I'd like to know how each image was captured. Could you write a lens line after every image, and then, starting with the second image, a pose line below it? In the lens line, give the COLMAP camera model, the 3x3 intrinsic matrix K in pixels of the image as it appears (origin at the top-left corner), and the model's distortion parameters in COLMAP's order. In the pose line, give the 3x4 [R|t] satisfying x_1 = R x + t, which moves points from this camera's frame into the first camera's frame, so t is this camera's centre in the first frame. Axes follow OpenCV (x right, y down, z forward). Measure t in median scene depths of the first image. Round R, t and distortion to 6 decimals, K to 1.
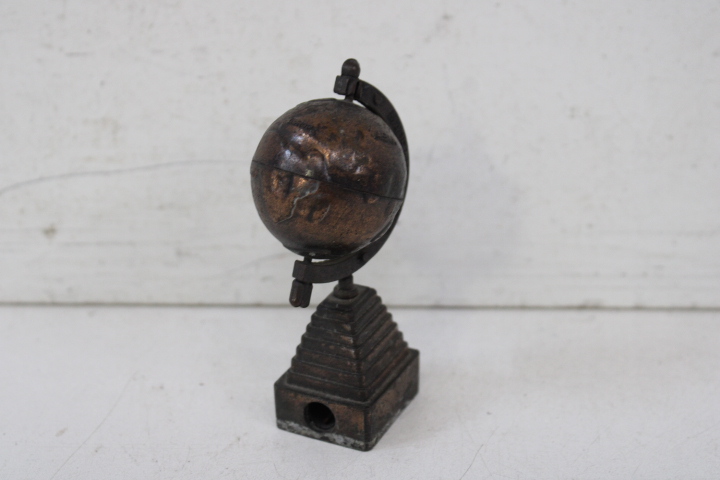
lens RADIAL K [[1273.5, 0, 360.0], [0, 1273.5, 240.0], [0, 0, 1]] dist [-0.019289, 0.150399]
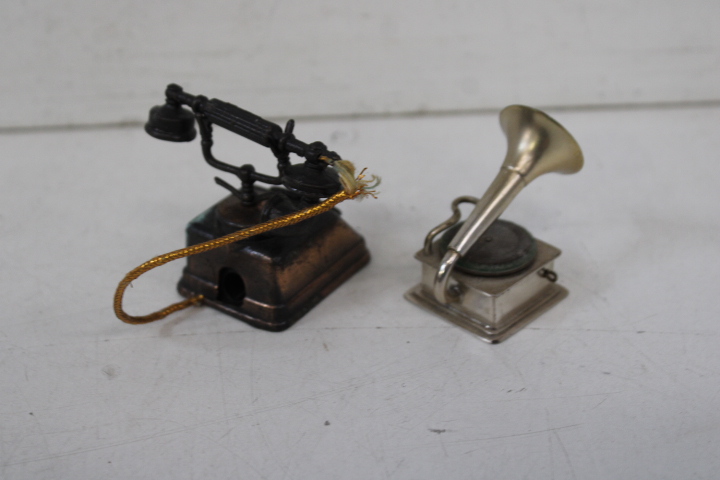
lens RADIAL K [[1273.5, 0, 360.0], [0, 1273.5, 240.0], [0, 0, 1]] dist [-0.019289, 0.150399]
pose [[0.995607, -0.052727, 0.077375, 0.296841], [0.043704, 0.992520, 0.113988, 0.035799], [-0.082807, -0.110106, 0.990464, -0.148398]]
